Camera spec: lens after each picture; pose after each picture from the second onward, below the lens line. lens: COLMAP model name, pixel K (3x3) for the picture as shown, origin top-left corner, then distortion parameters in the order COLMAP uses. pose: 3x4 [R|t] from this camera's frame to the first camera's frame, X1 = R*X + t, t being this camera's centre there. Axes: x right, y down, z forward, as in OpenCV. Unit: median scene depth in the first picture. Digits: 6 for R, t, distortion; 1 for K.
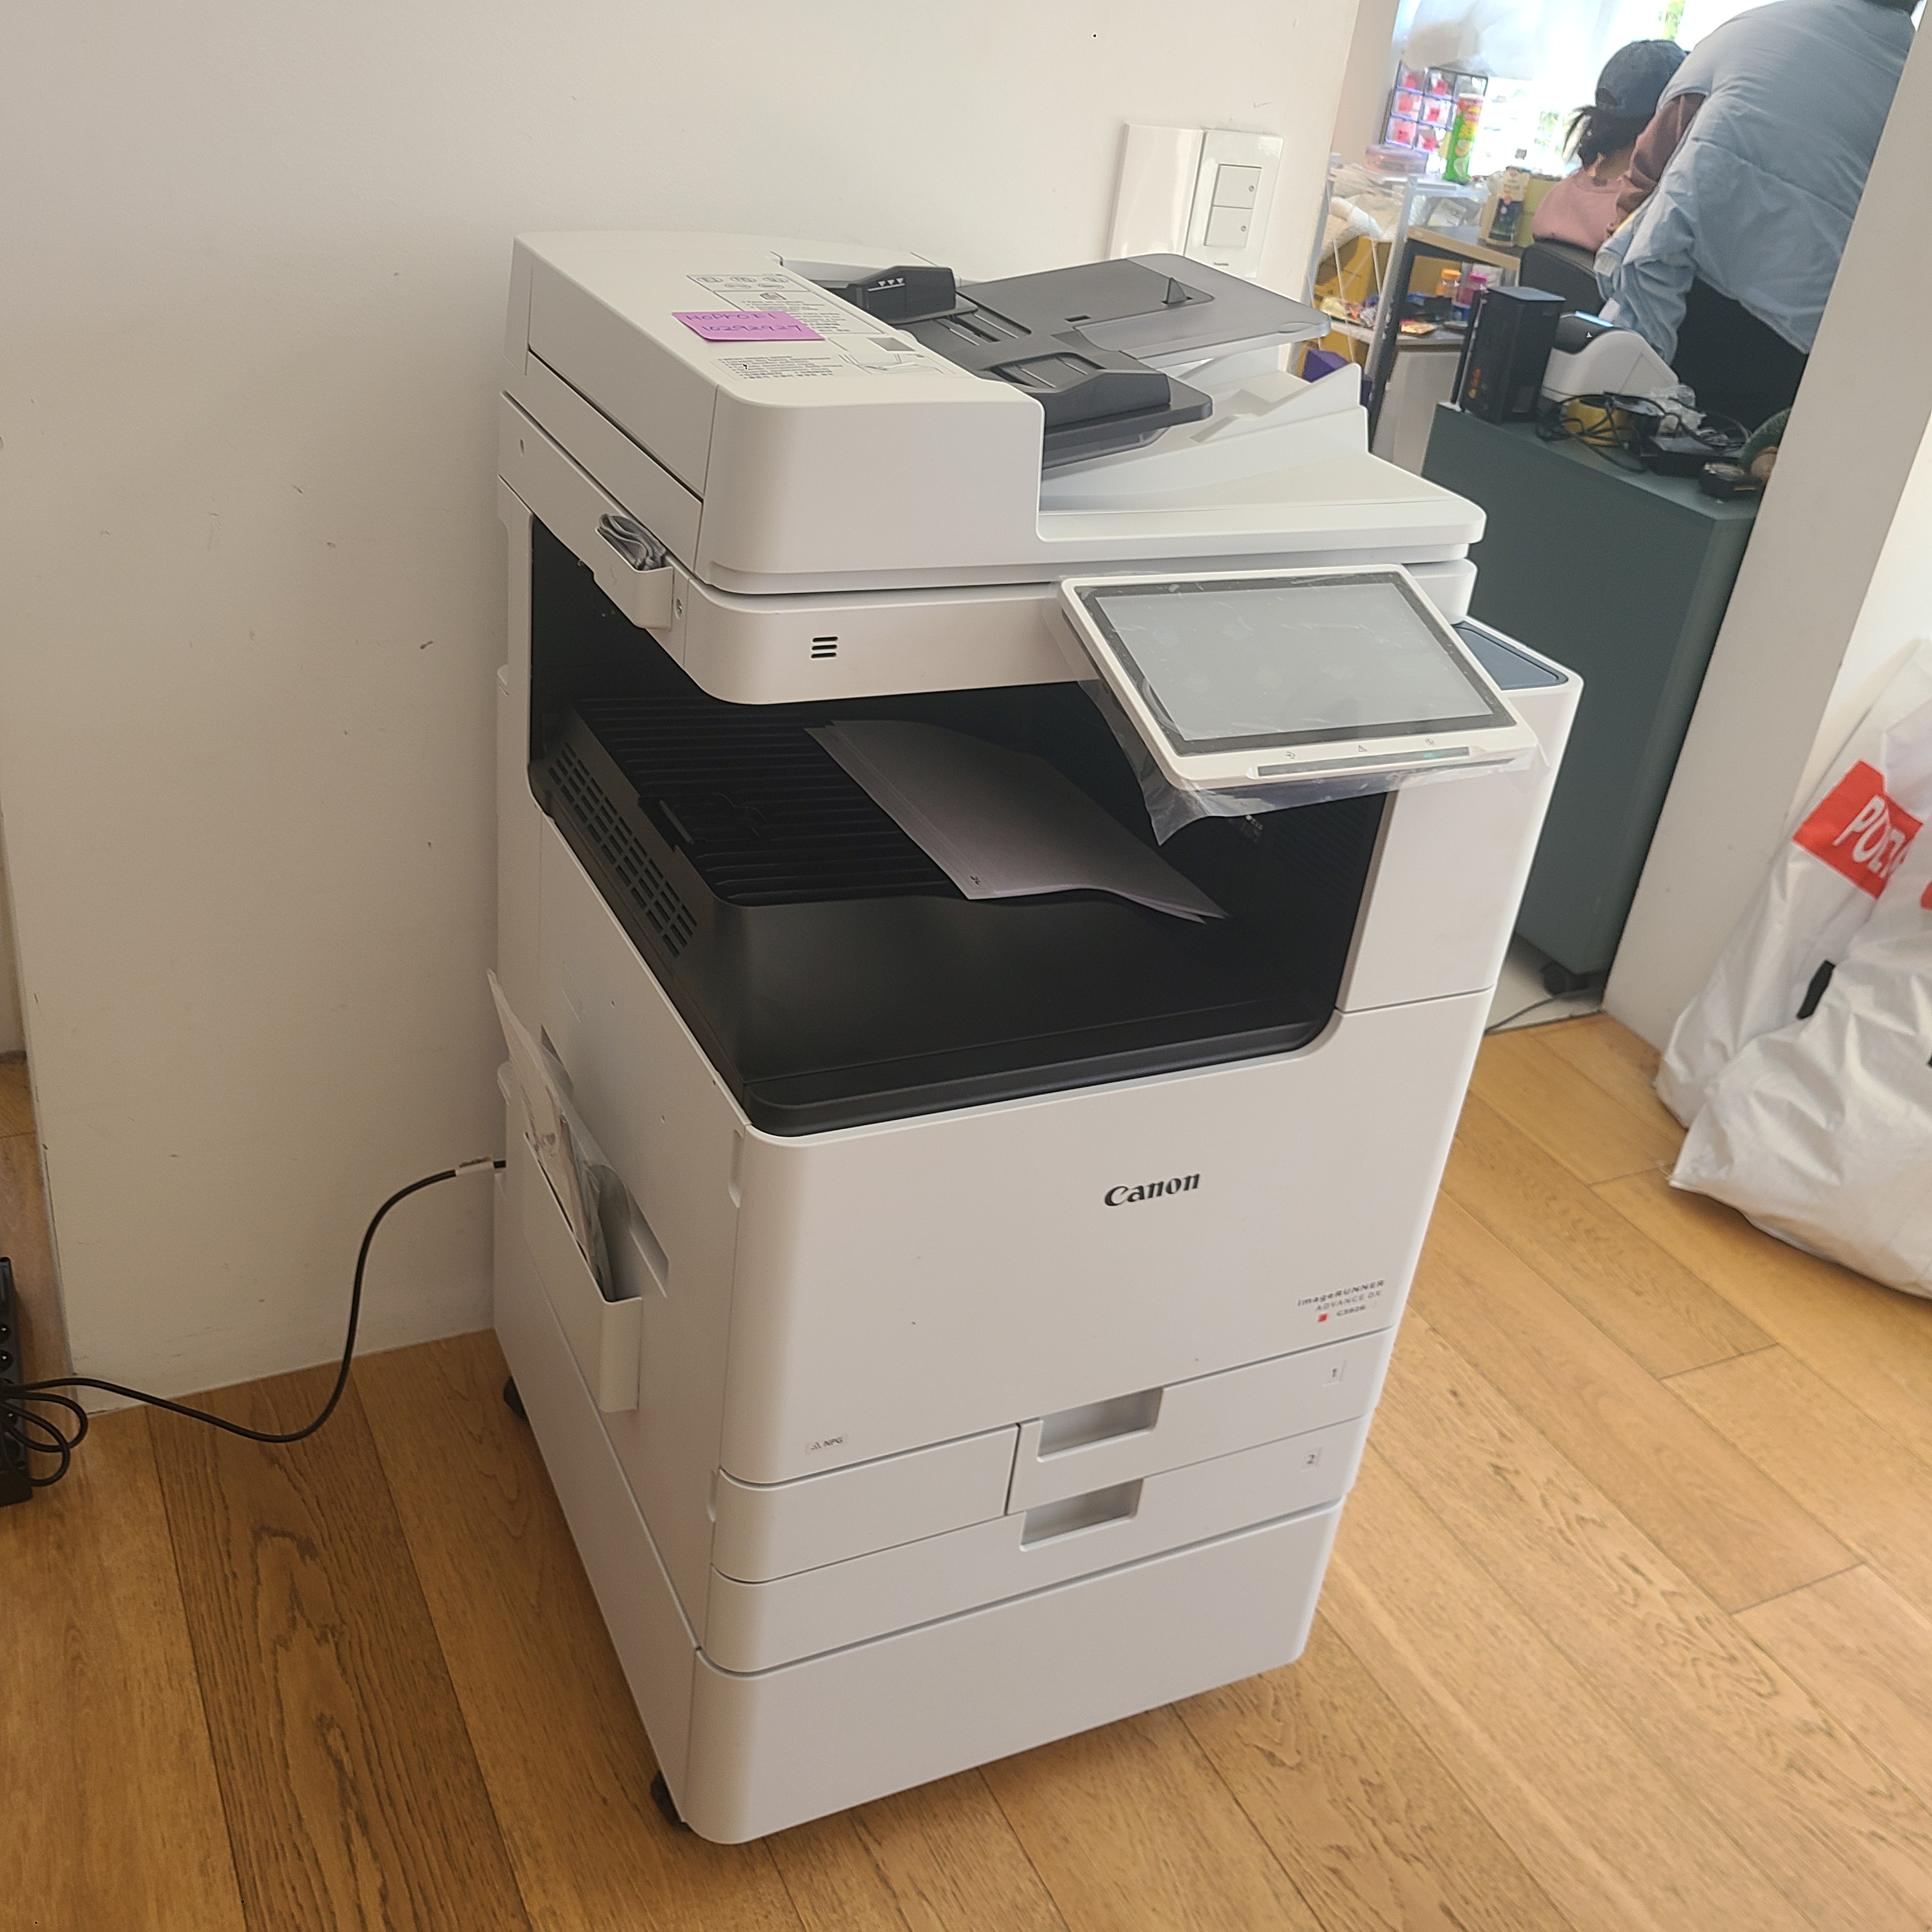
lens RADIAL K [[1953.1, 0, 965.6], [0, 1953.1, 1008.0], [0, 0, 1]] dist [0.032762, -0.040233]
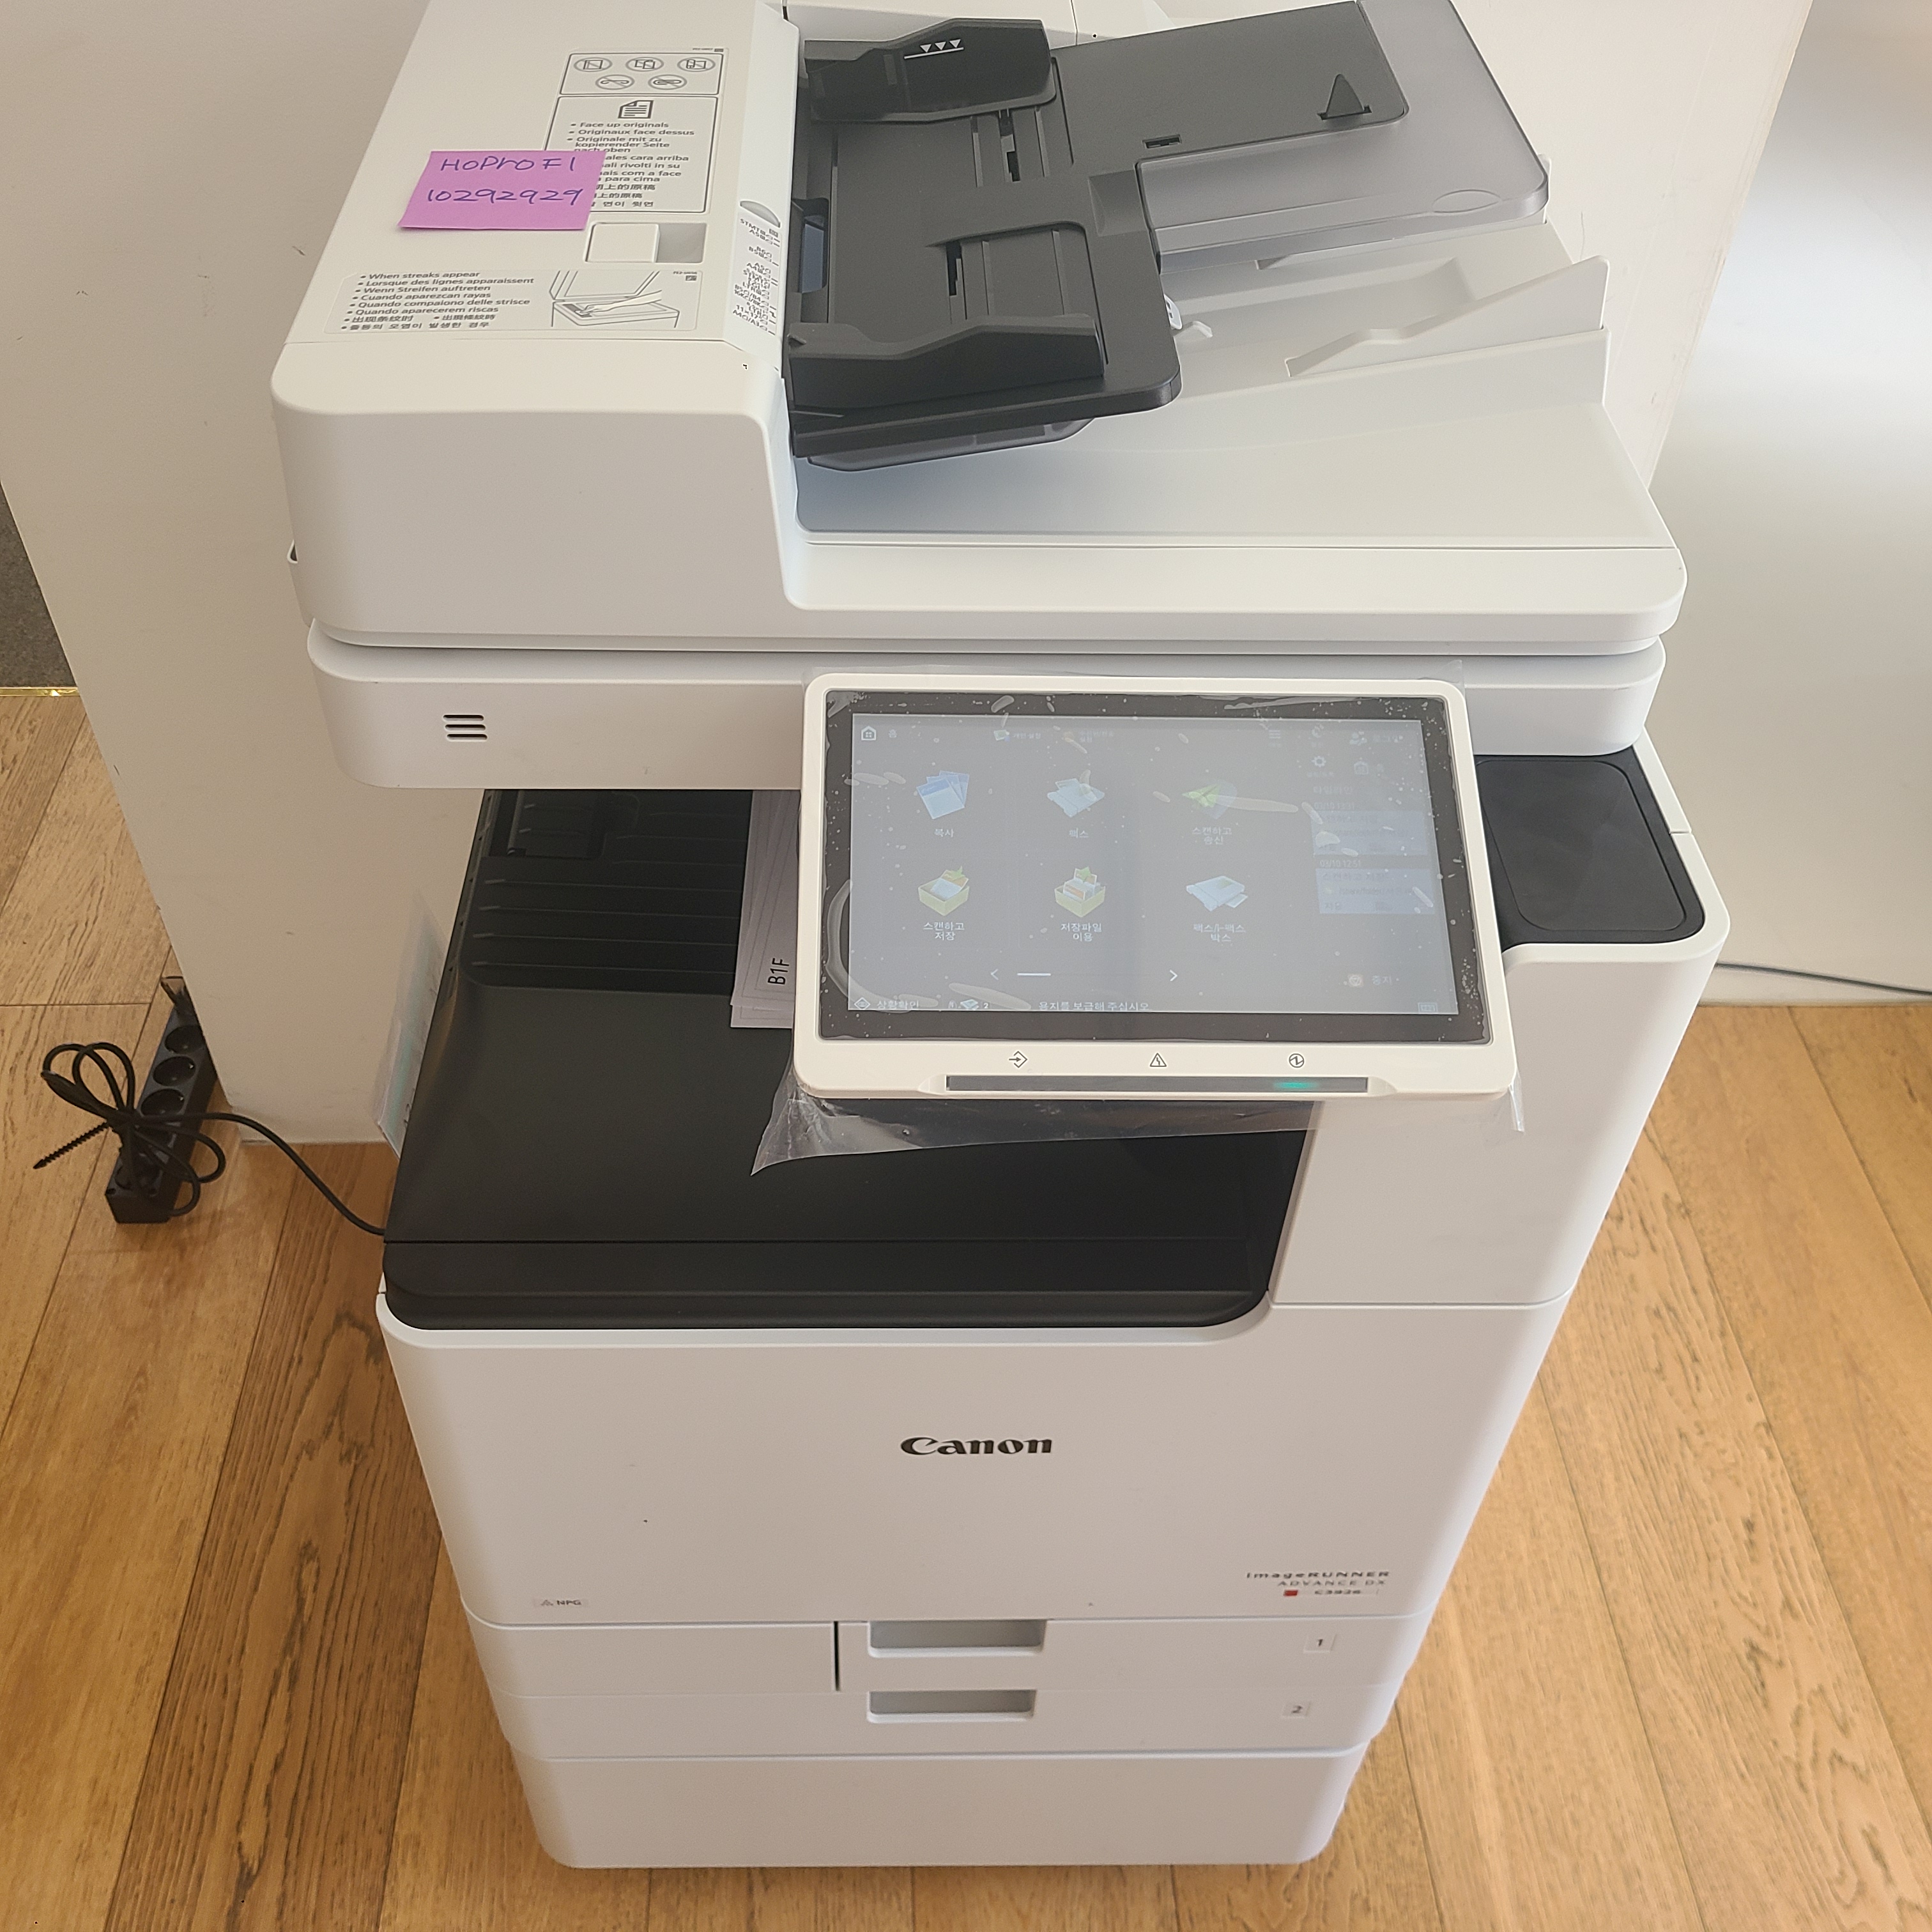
lens RADIAL K [[1953.1, 0, 965.6], [0, 1953.1, 1008.0], [0, 0, 1]] dist [0.032762, -0.040233]
pose [[0.906493, 0.240771, -0.346841, 0.253036], [-0.147345, 0.950222, 0.274531, -0.218706], [0.395675, -0.197756, 0.896846, 0.303056]]
